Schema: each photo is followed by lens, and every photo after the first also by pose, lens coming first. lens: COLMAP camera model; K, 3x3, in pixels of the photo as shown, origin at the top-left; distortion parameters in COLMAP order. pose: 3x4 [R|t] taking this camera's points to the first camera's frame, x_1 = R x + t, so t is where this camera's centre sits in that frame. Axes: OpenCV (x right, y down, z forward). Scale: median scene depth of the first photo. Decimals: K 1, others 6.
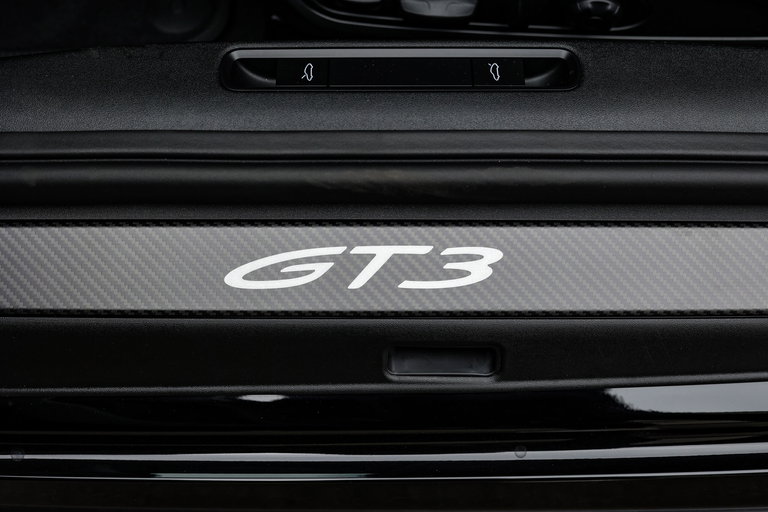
lens RADIAL K [[1171.0, 0, 384.0], [0, 1171.0, 256.0], [0, 0, 1]] dist [-0.073109, -0.165003]
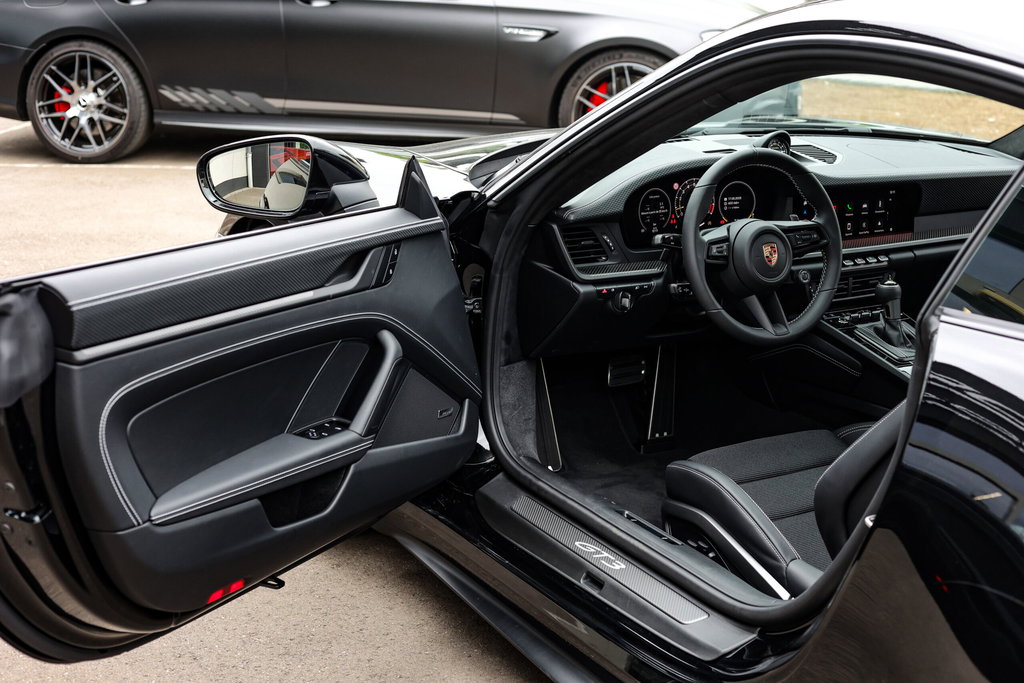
lens RADIAL K [[1561.3, 0, 512.0], [0, 1561.3, 341.5], [0, 0, 1]] dist [-0.073109, -0.165003]
pose [[0.499614, 0.231179, -0.834831, 3.605236], [-0.805875, 0.477524, -0.350051, 1.551882], [0.317727, 0.847660, 0.424879, -1.610767]]
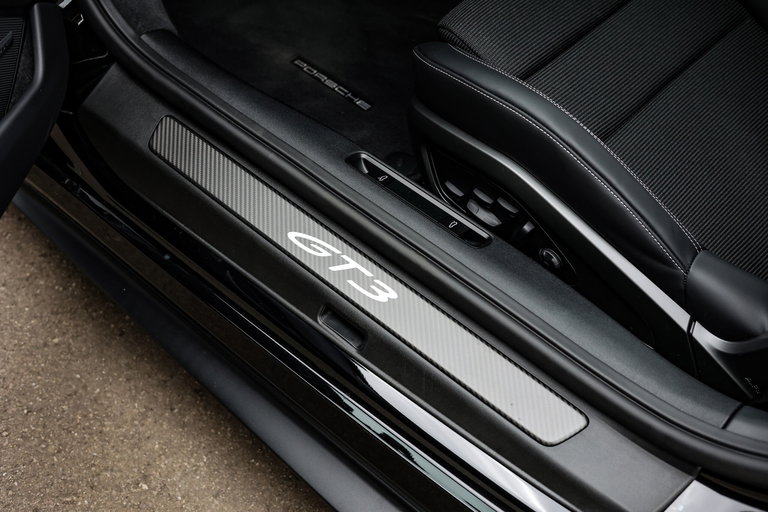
lens RADIAL K [[1171.0, 0, 384.0], [0, 1171.0, 256.0], [0, 0, 1]] dist [-0.073109, -0.165003]
pose [[0.727277, 0.513568, -0.455320, 0.935234], [-0.639738, 0.747534, -0.178681, 0.307818], [0.248602, 0.421237, 0.872214, -0.724821]]
